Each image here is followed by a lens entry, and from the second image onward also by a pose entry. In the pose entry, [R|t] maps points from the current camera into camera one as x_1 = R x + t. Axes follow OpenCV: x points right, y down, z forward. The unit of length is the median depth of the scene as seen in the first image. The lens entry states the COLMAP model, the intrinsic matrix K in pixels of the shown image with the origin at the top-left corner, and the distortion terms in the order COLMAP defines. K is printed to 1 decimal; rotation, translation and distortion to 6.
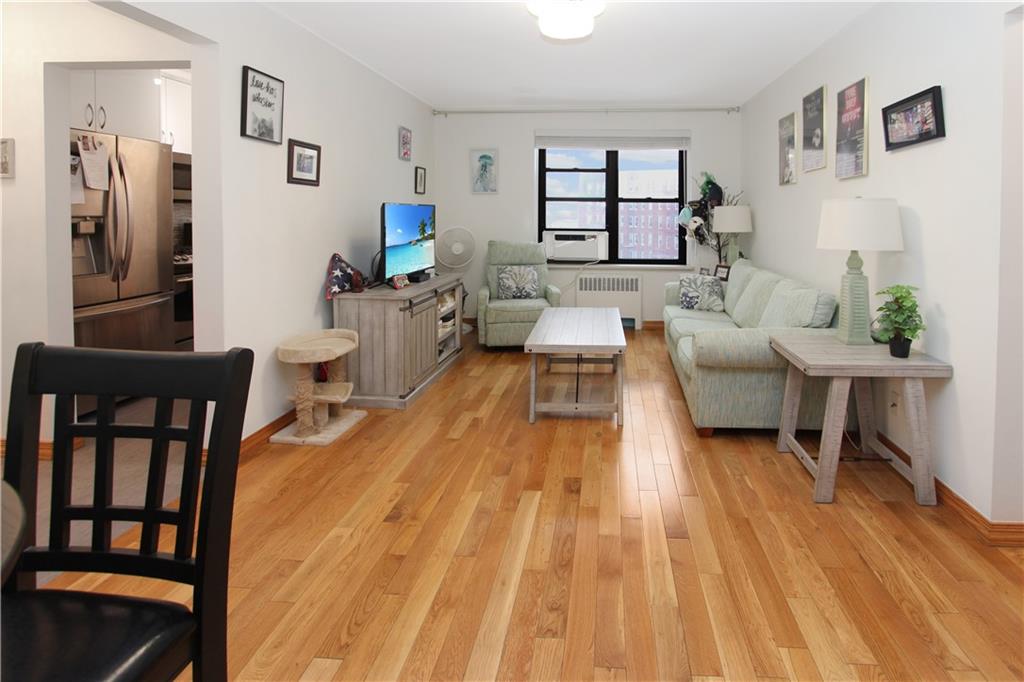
lens RADIAL K [[485.0, 0, 519.6], [0, 485.0, 325.1], [0, 0, 1]] dist [-0.006308, -0.000403]
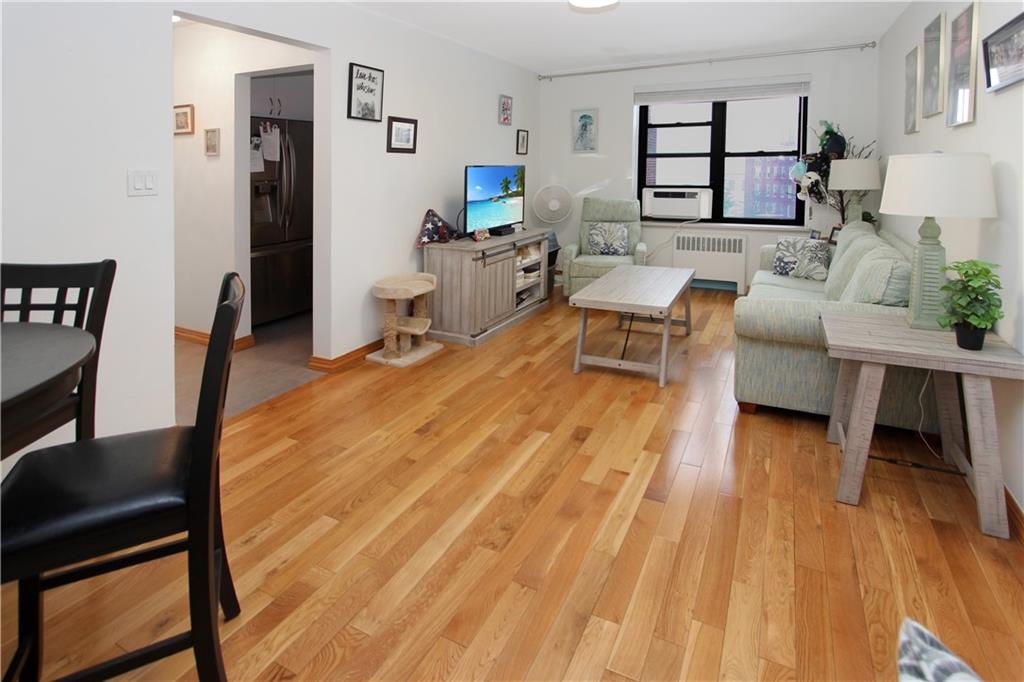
lens RADIAL K [[471.3, 0, 486.1], [0, 471.3, 283.5], [0, 0, 1]] dist [-0.001682, 0.000057]
pose [[0.927779, 0.070030, -0.366500, 0.213363], [-0.064531, 0.997544, 0.027251, -0.008459], [0.367509, -0.001632, 0.930019, -0.024792]]
